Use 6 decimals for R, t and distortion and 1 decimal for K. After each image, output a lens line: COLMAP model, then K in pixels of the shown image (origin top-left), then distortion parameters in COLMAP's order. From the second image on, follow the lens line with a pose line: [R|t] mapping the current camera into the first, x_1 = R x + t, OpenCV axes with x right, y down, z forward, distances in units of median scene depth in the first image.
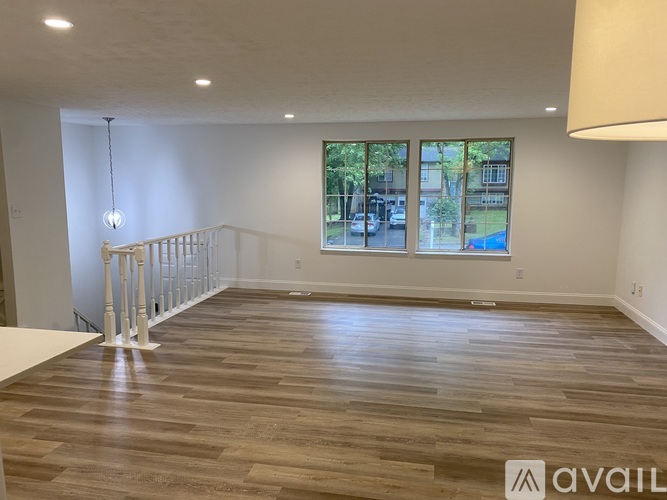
lens RADIAL K [[508.2, 0, 334.2], [0, 508.2, 246.4], [0, 0, 1]] dist [0.041840, -0.034375]
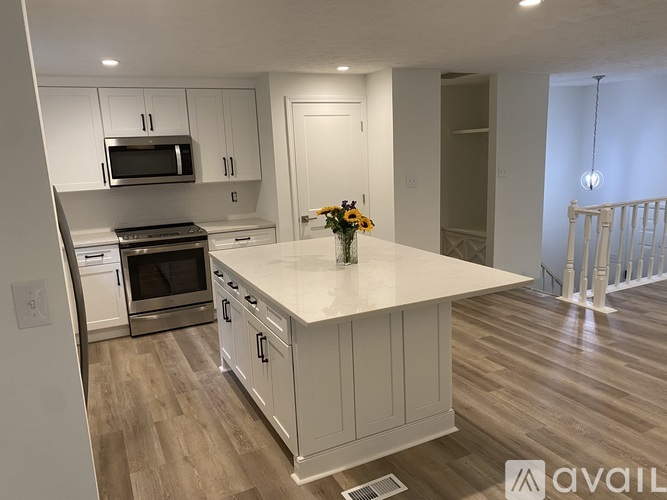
lens RADIAL K [[508.2, 0, 332.8], [0, 508.2, 250.5], [0, 0, 1]] dist [0.041840, -0.034375]
pose [[0.616617, 0.125274, -0.777233, 0.068970], [-0.061810, 0.991914, 0.110839, 0.004340], [0.784833, -0.020304, 0.619374, -0.023468]]
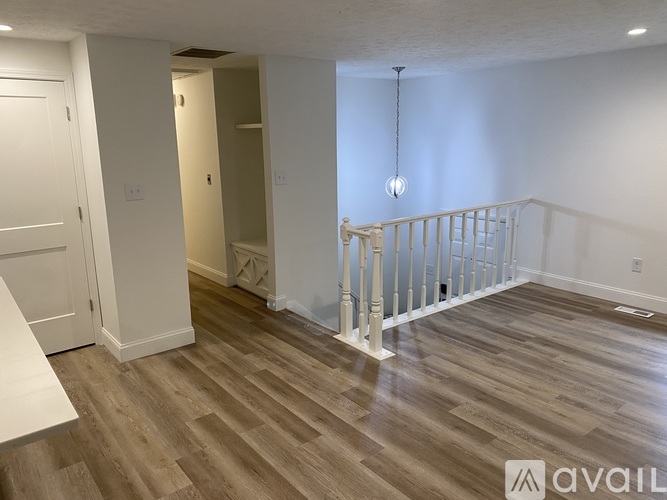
lens RADIAL K [[508.2, 0, 330.9], [0, 508.2, 241.2], [0, 0, 1]] dist [0.041840, -0.034375]
pose [[0.766105, 0.111465, -0.632976, 0.058913], [-0.064723, 0.993220, 0.096567, -0.049245], [0.639448, -0.033012, 0.768125, 0.341287]]
